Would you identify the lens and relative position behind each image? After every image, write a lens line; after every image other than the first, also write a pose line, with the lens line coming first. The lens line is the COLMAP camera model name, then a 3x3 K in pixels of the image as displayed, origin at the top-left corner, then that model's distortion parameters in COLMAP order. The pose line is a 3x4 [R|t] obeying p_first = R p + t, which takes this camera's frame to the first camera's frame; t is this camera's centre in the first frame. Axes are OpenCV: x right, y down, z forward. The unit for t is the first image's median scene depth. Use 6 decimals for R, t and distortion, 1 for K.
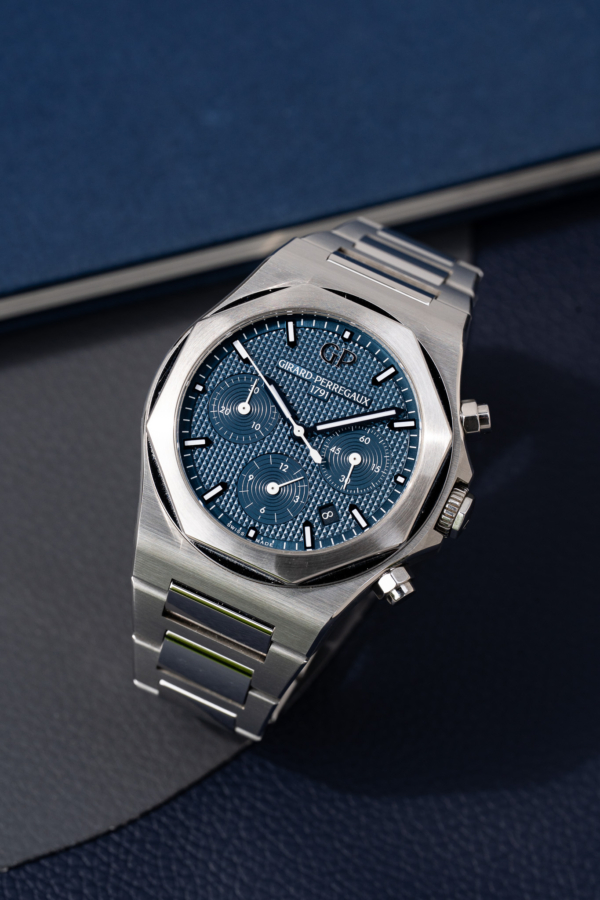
lens RADIAL K [[3954.1, 0, 300.0], [0, 3954.1, 450.0], [0, 0, 1]] dist [2.379172, -5.871216]
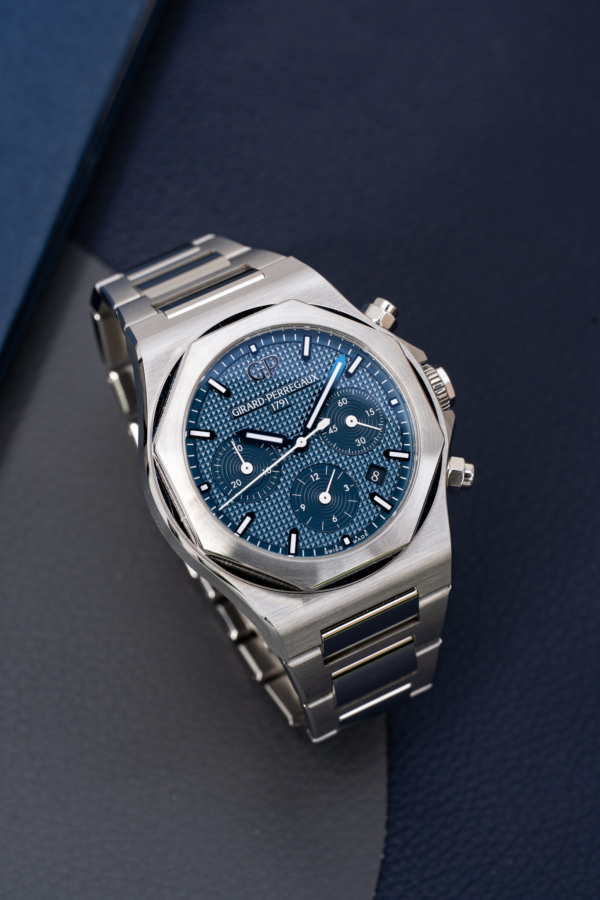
lens RADIAL K [[3954.1, 0, 300.0], [0, 3954.1, 450.0], [0, 0, 1]] dist [2.379172, -5.871216]
pose [[0.605703, -0.732983, 0.309614, -0.321817], [0.715227, 0.672054, 0.191817, -0.201605], [-0.348676, 0.105260, 0.931314, 0.033497]]
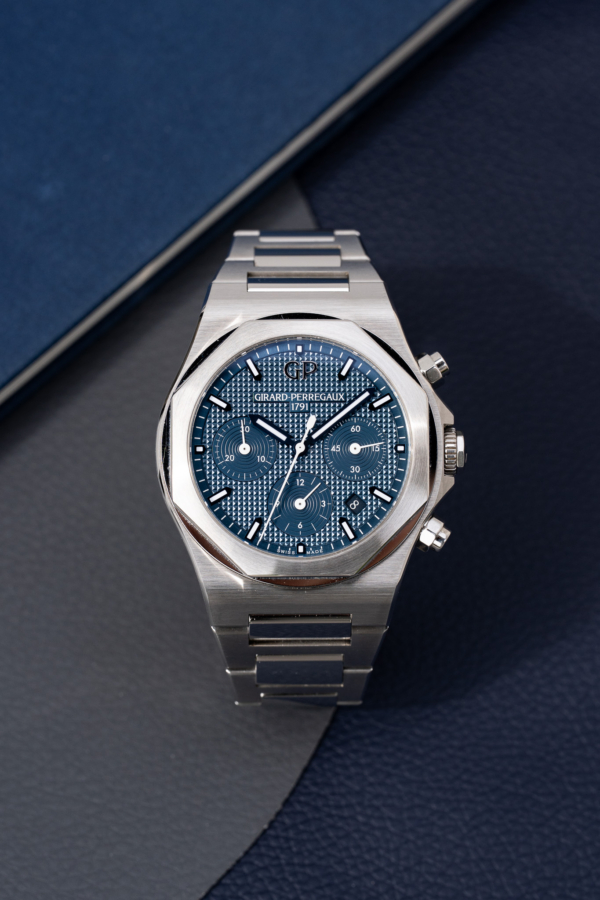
lens RADIAL K [[3954.1, 0, 300.0], [0, 3954.1, 450.0], [0, 0, 1]] dist [2.379172, -5.871216]
pose [[0.899970, -0.424515, 0.099206, -0.110116], [0.413708, 0.903403, 0.112728, -0.128499], [-0.137478, -0.060409, 0.988661, -0.096495]]
